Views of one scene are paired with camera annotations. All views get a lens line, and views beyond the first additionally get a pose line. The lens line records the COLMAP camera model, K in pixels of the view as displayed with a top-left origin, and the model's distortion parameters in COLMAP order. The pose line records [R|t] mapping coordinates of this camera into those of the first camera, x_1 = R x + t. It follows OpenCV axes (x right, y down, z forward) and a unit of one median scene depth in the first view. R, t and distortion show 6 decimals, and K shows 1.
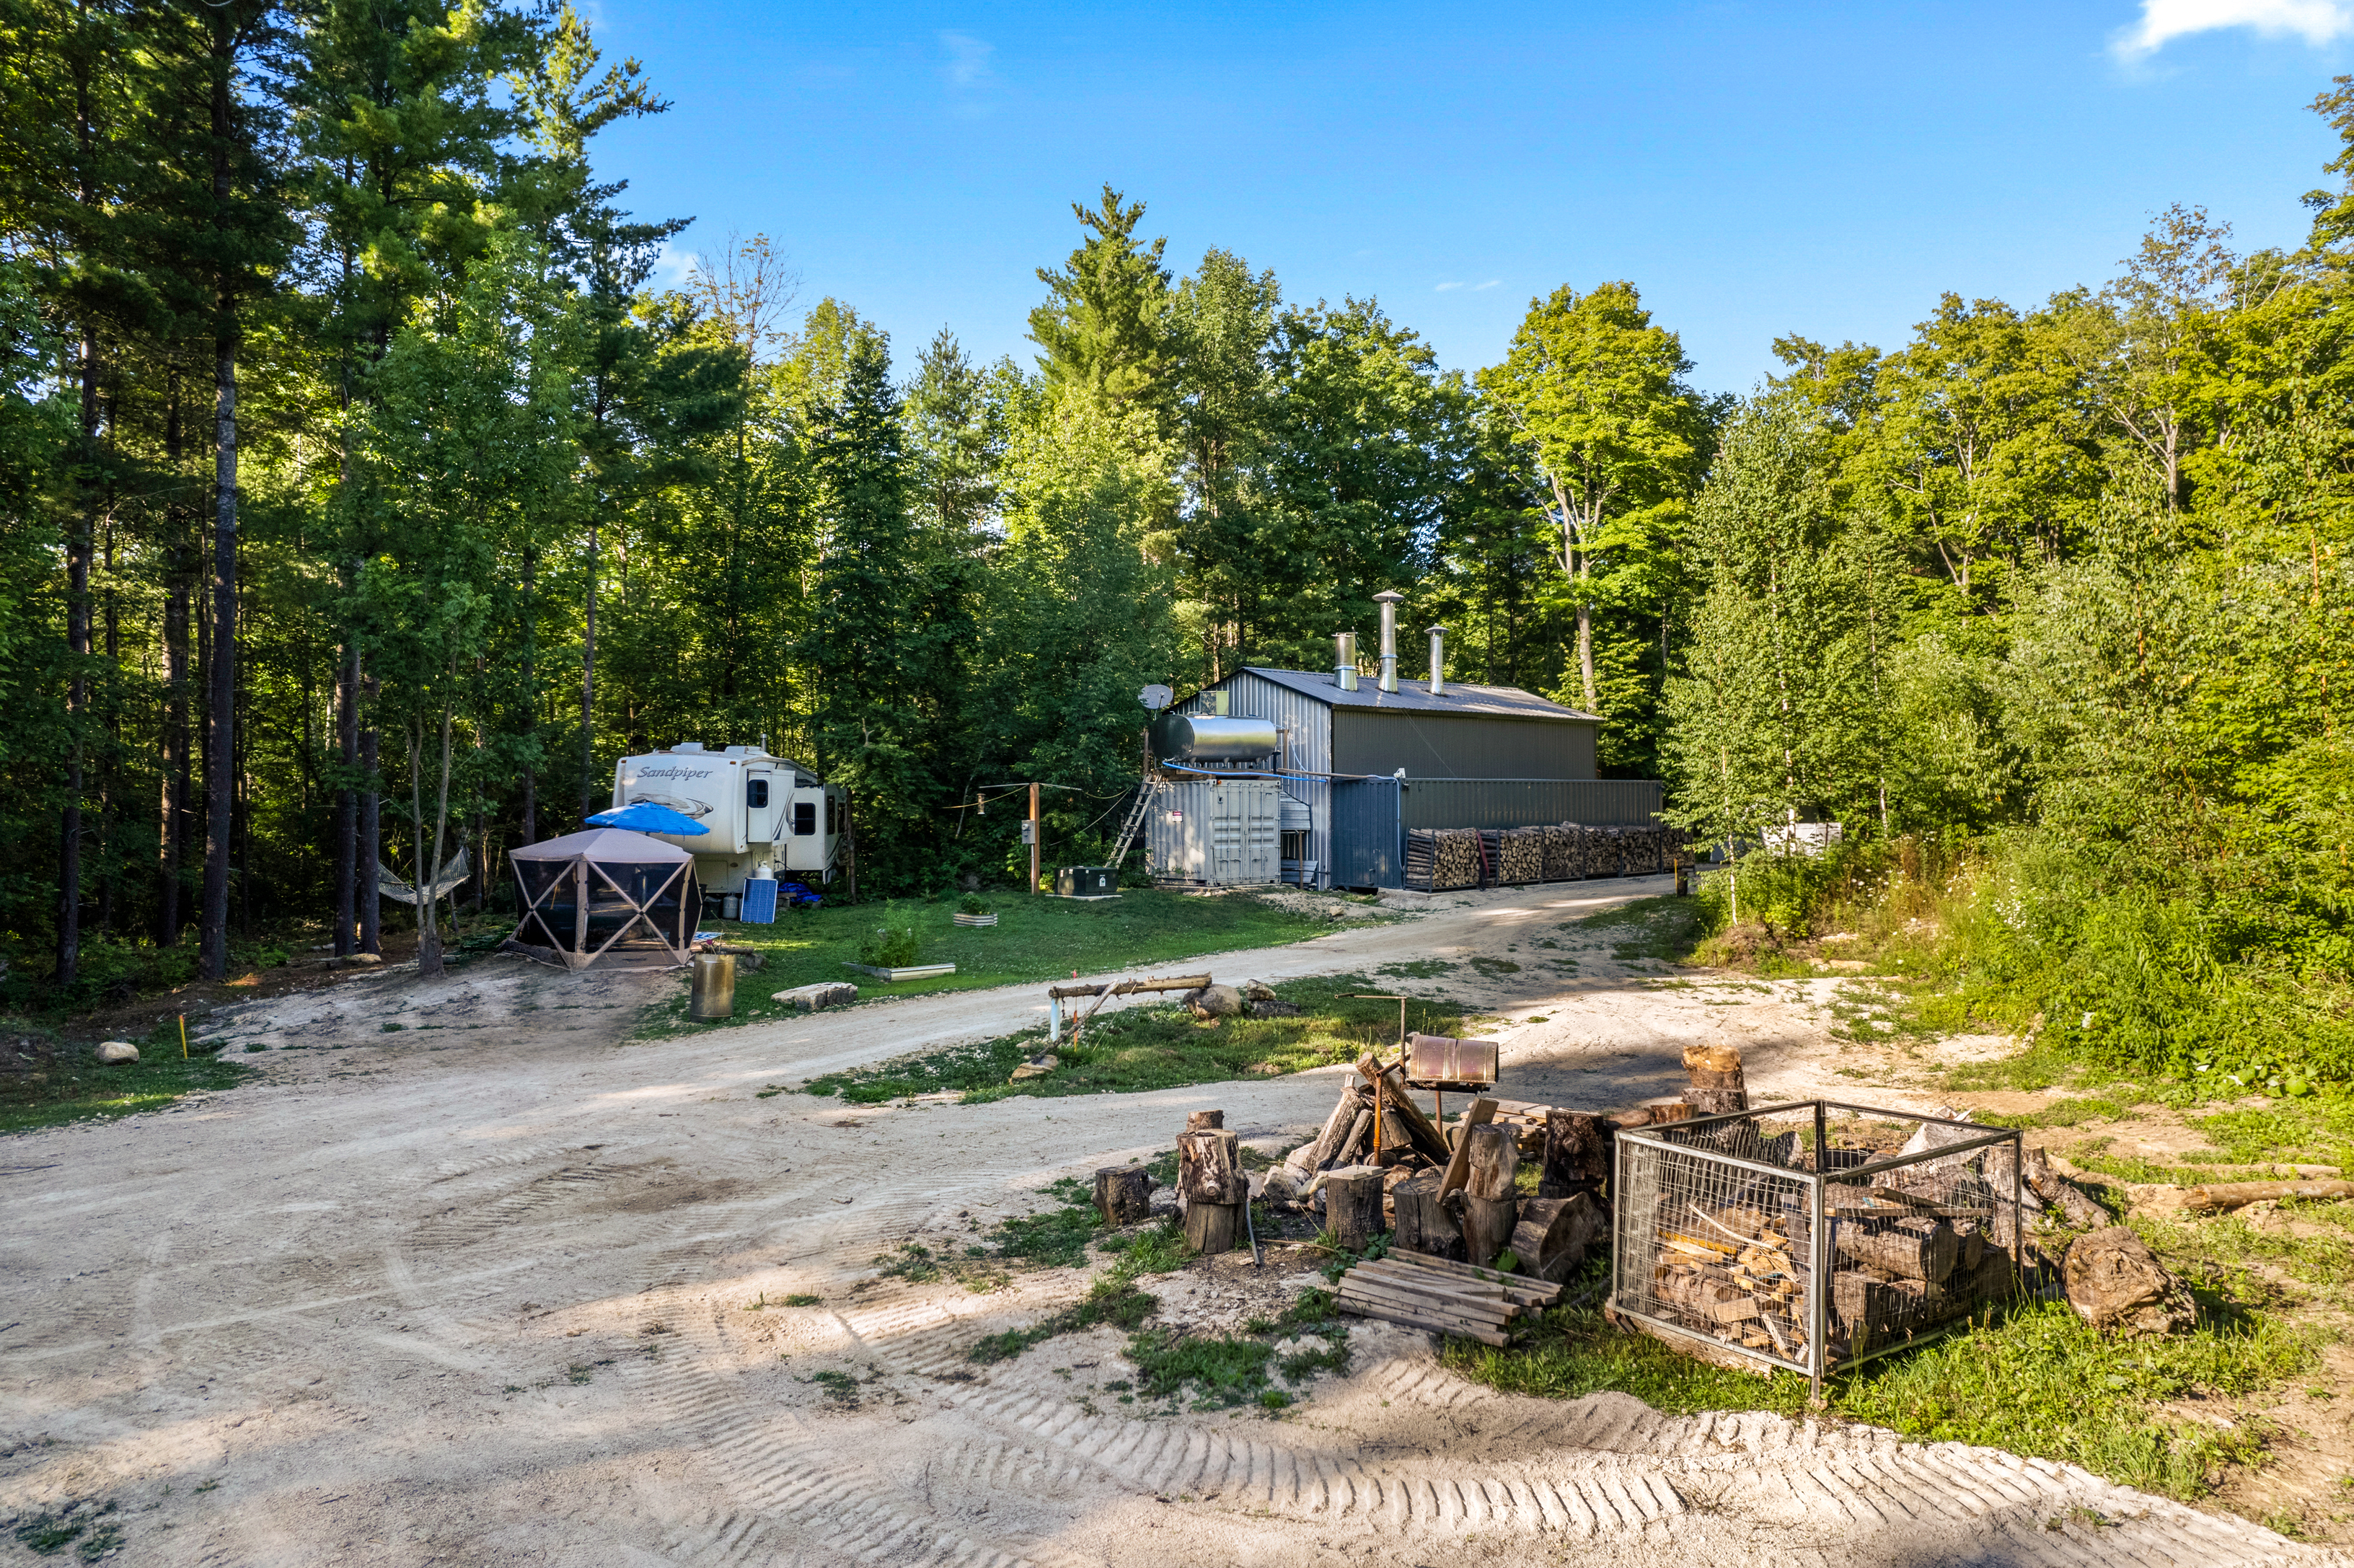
lens RADIAL K [[1515.9, 0, 1187.7], [0, 1515.9, 781.0], [0, 0, 1]] dist [-0.085992, 0.075537]
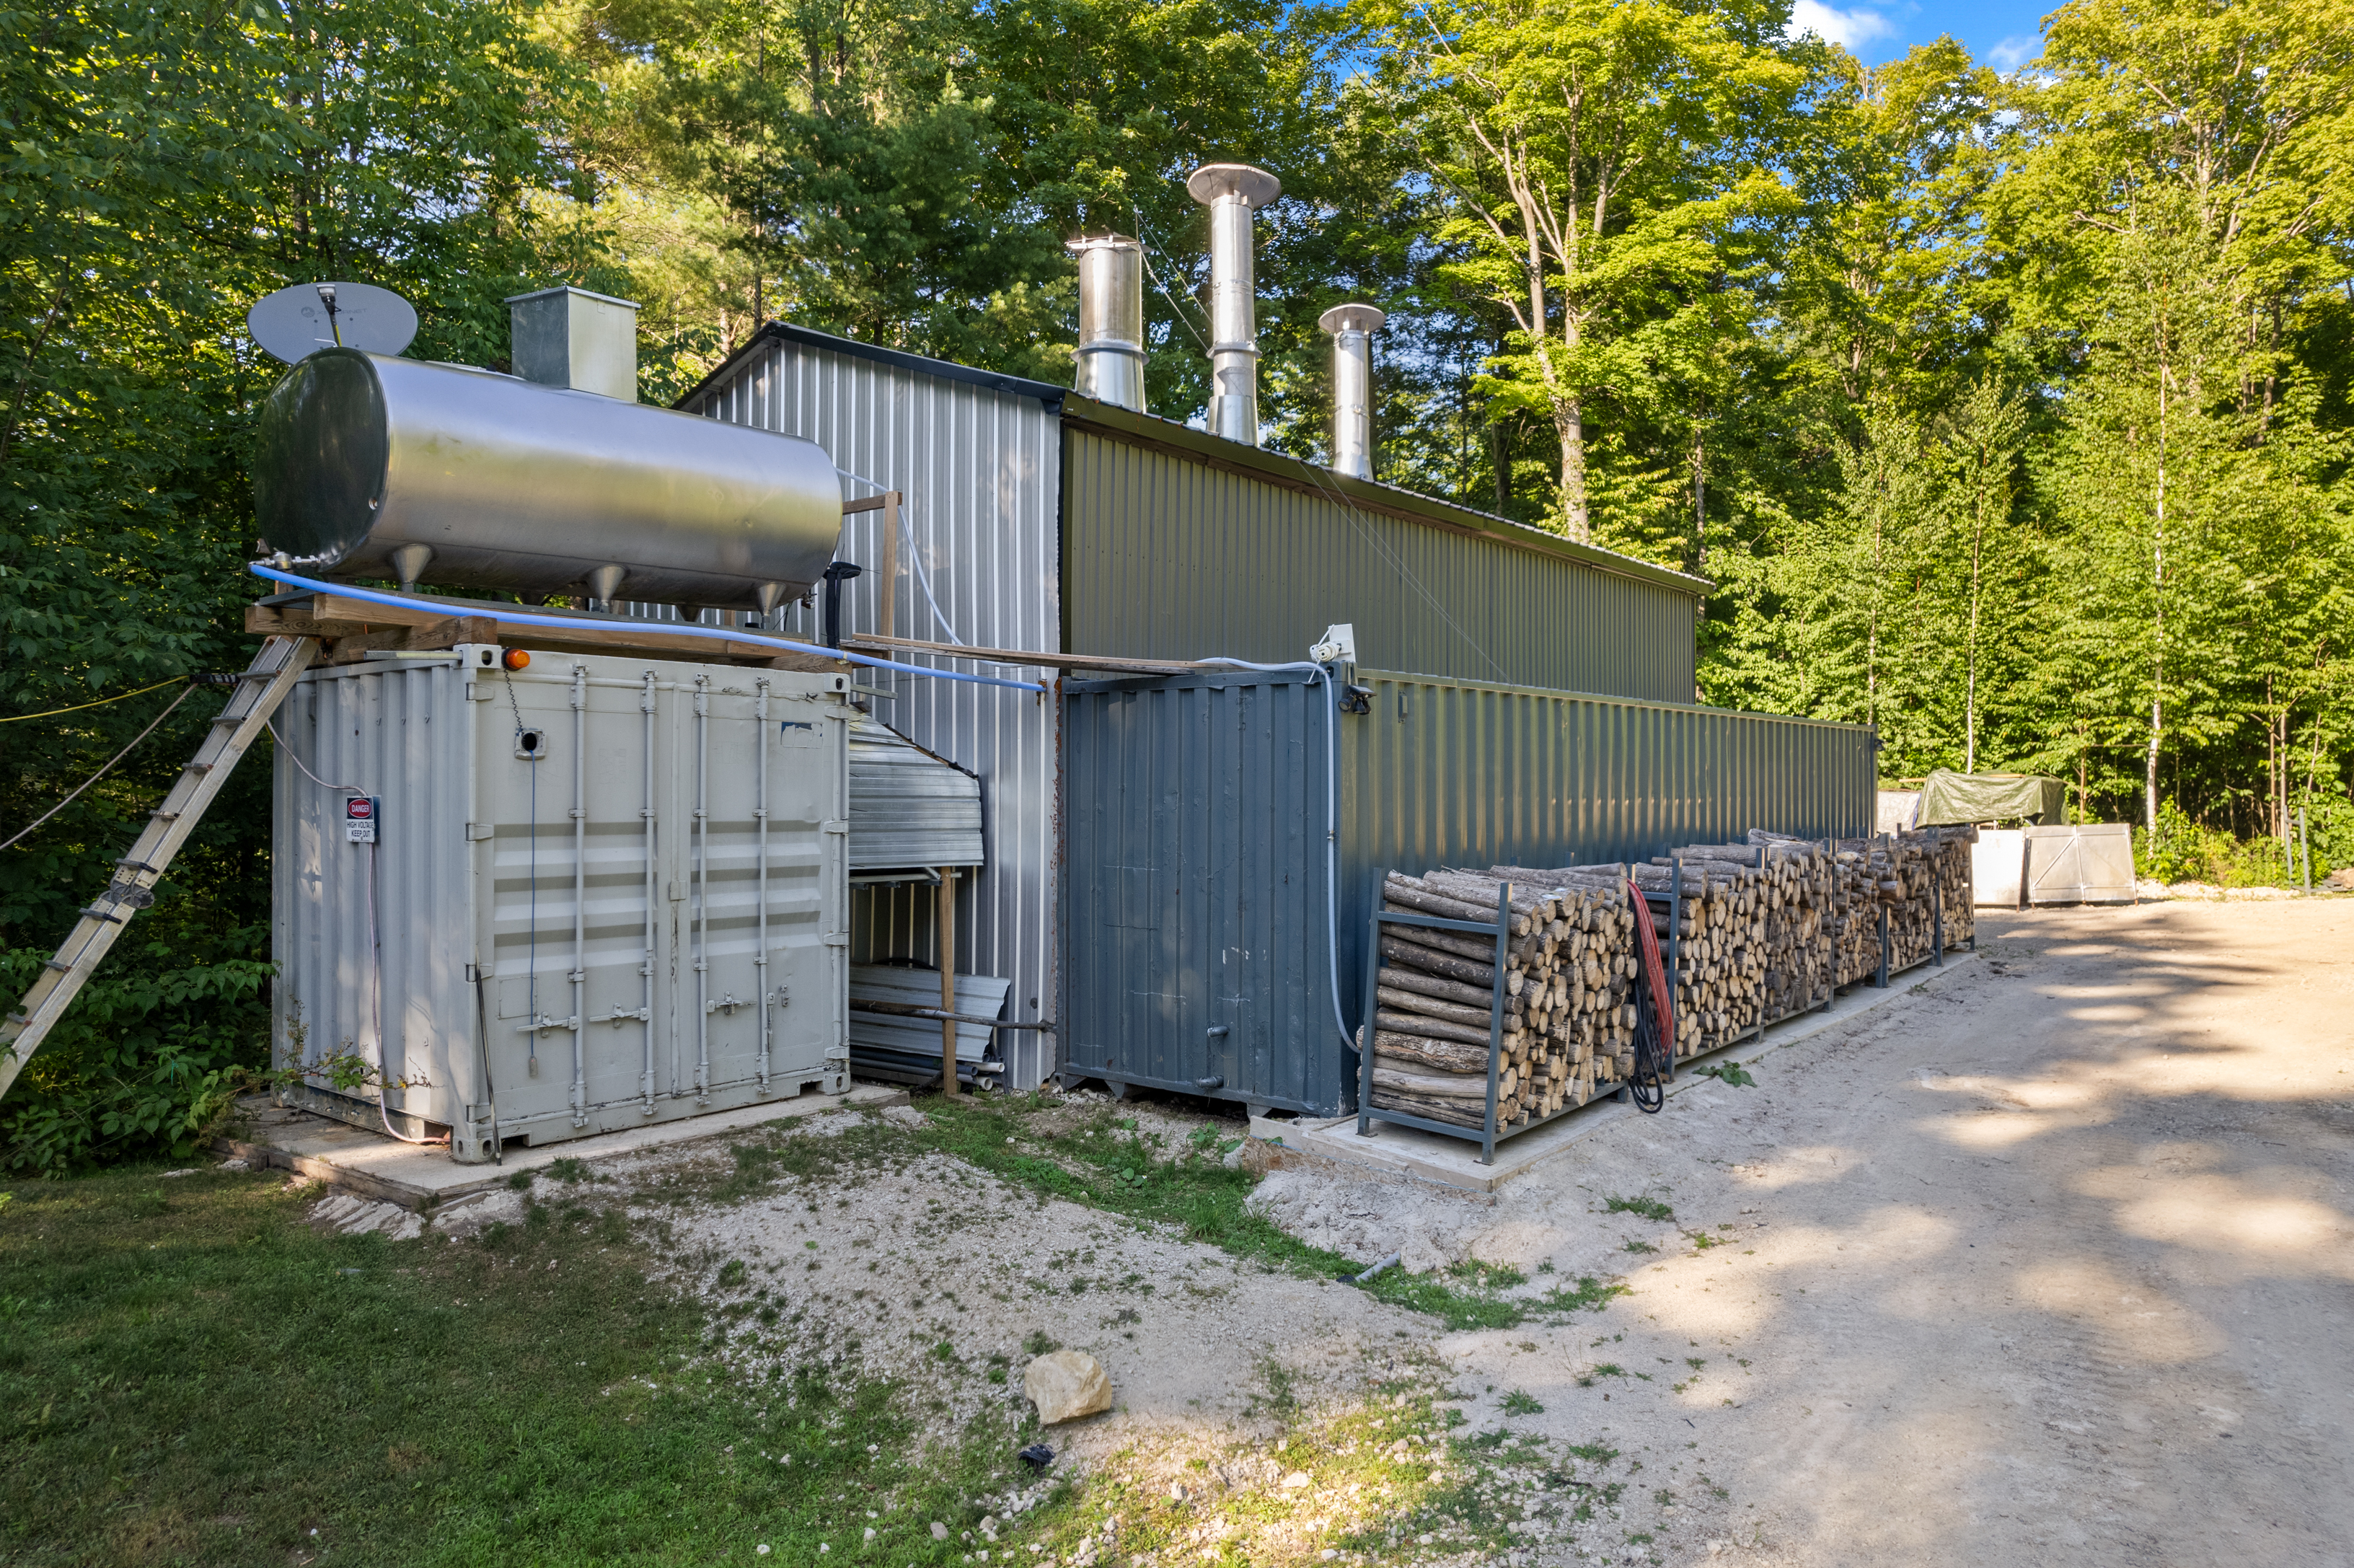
lens RADIAL K [[1515.9, 0, 1187.7], [0, 1515.9, 781.0], [0, 0, 1]] dist [-0.085992, 0.075537]
pose [[0.986347, 0.001964, 0.164667, 0.066634], [-0.002837, 0.999983, 0.005064, 0.014023], [-0.164654, -0.005462, 0.986336, 0.666256]]
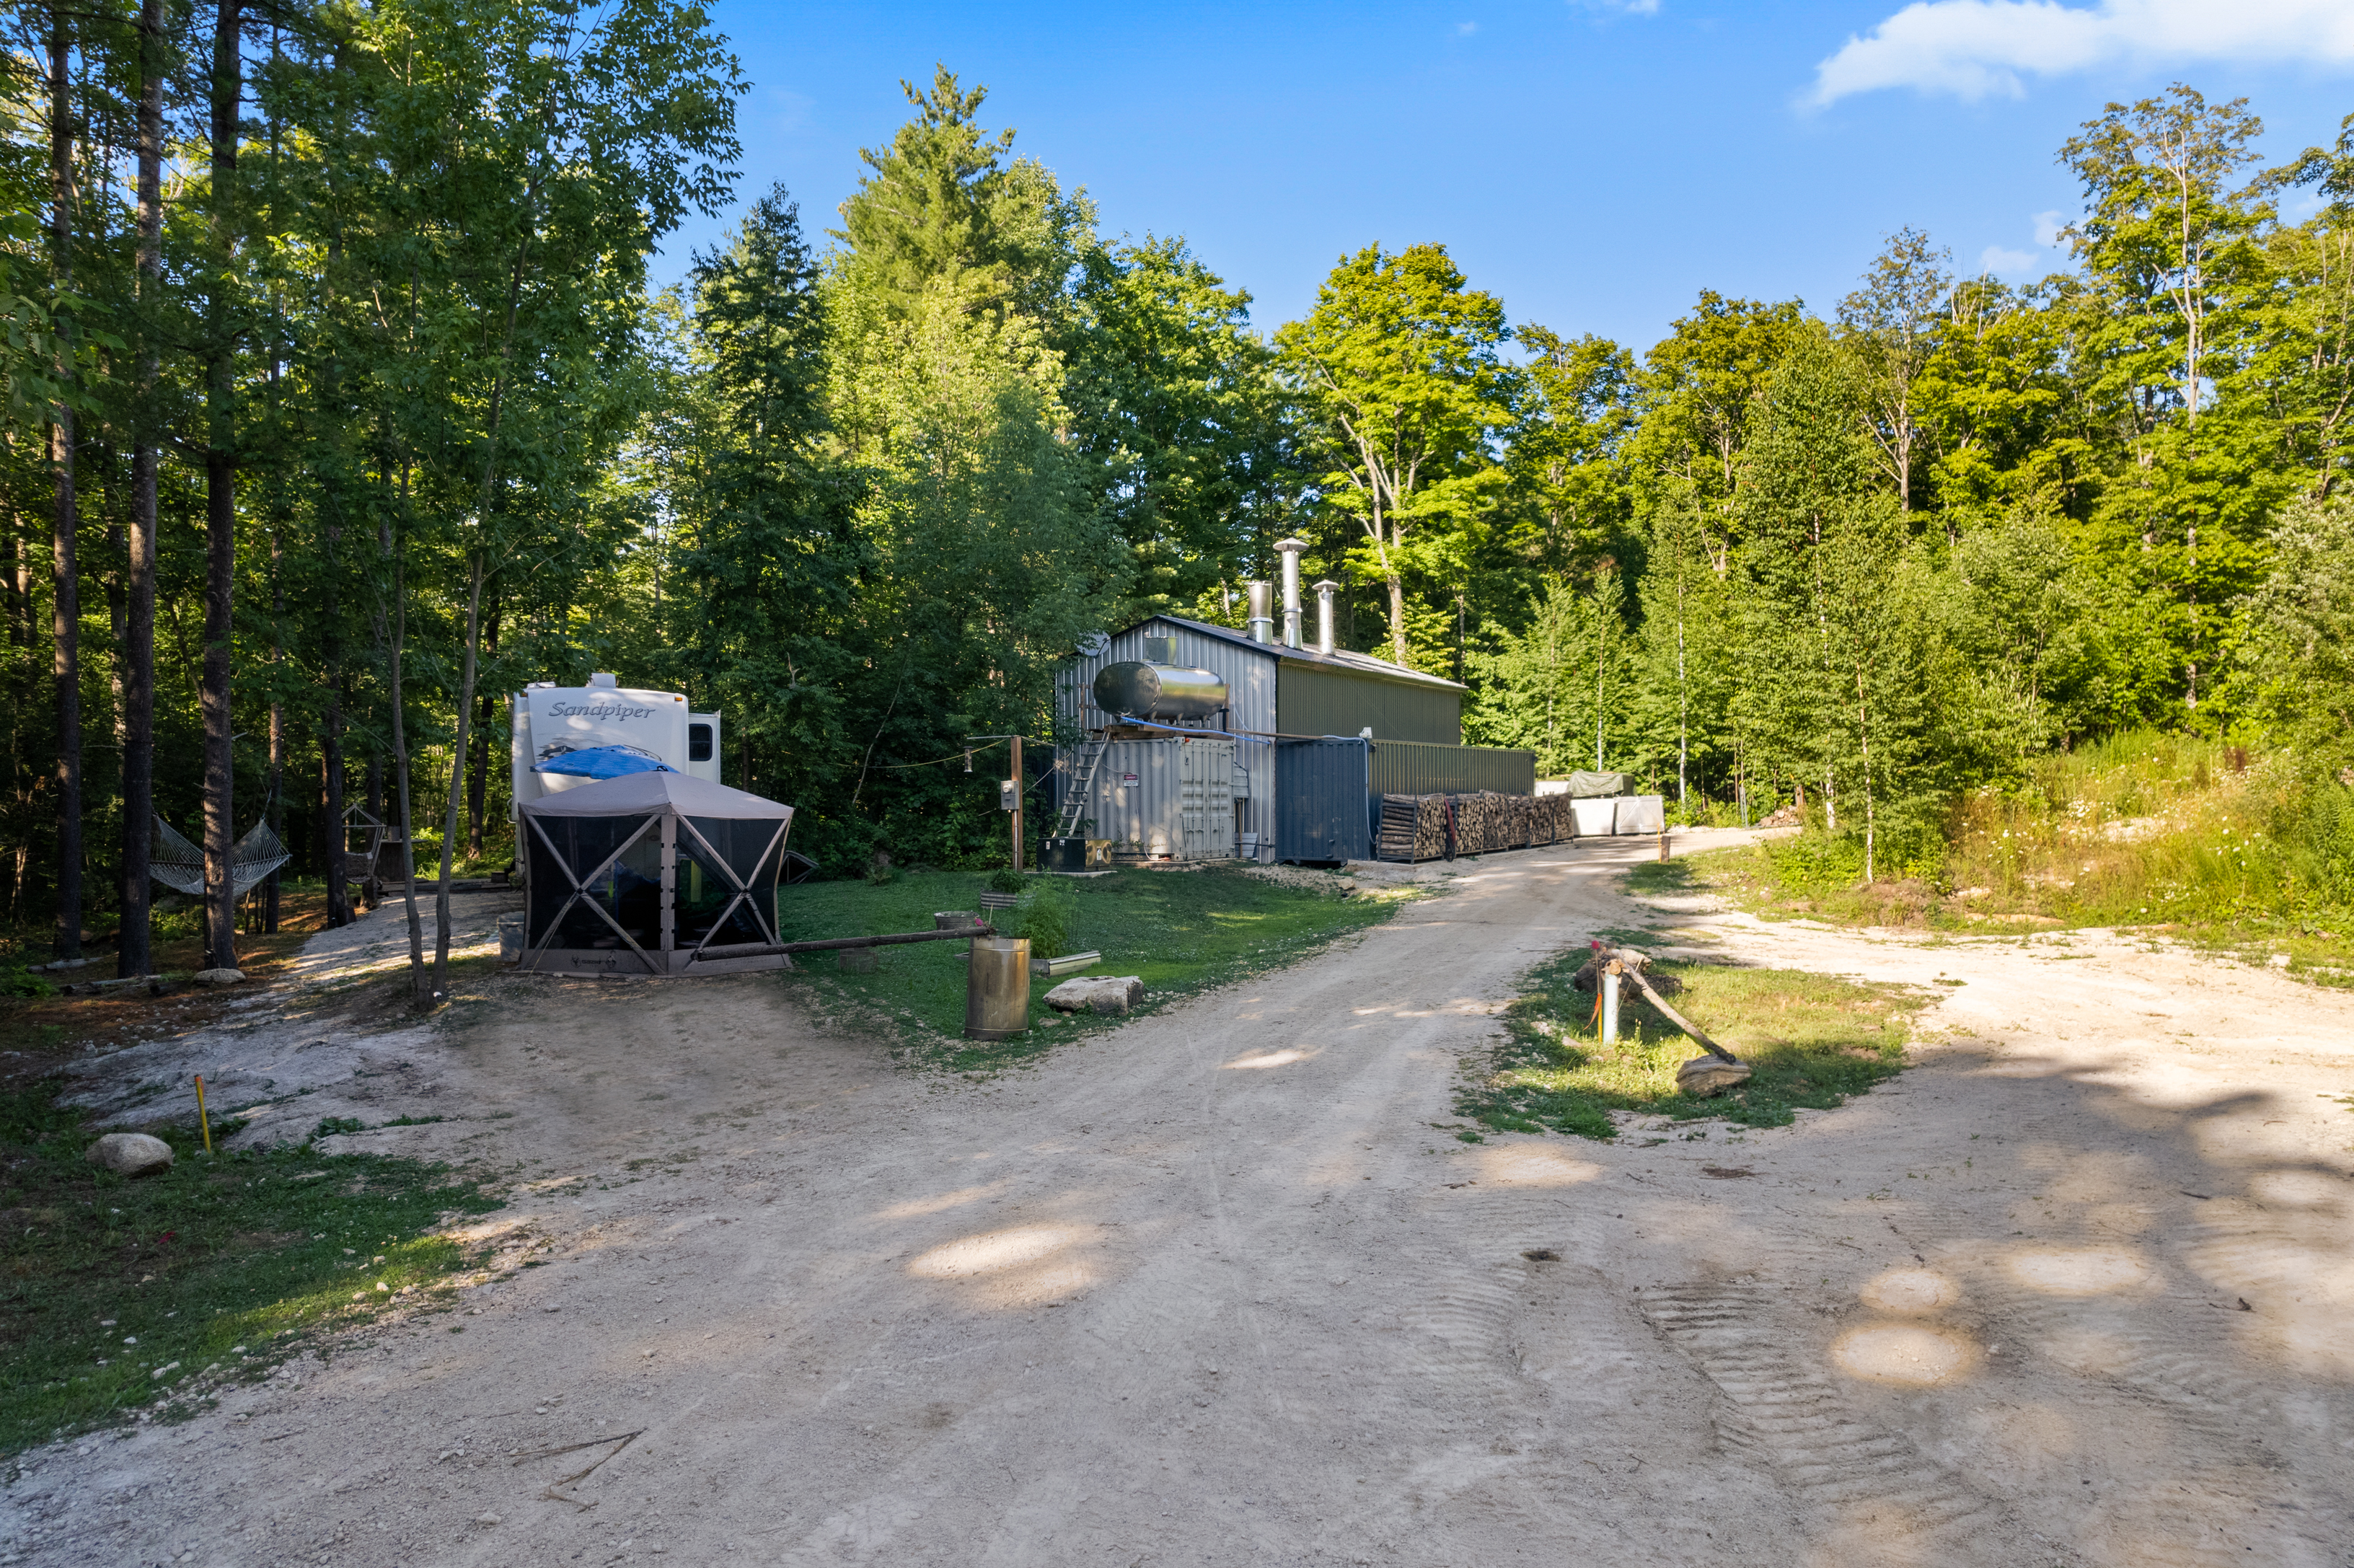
lens RADIAL K [[1515.9, 0, 1187.7], [0, 1515.9, 781.0], [0, 0, 1]] dist [-0.085992, 0.075537]
pose [[0.950992, -0.000640, 0.309214, -0.209399], [0.000886, 0.999999, -0.000656, 0.020955], [-0.309213, 0.000898, 0.950992, 0.154330]]
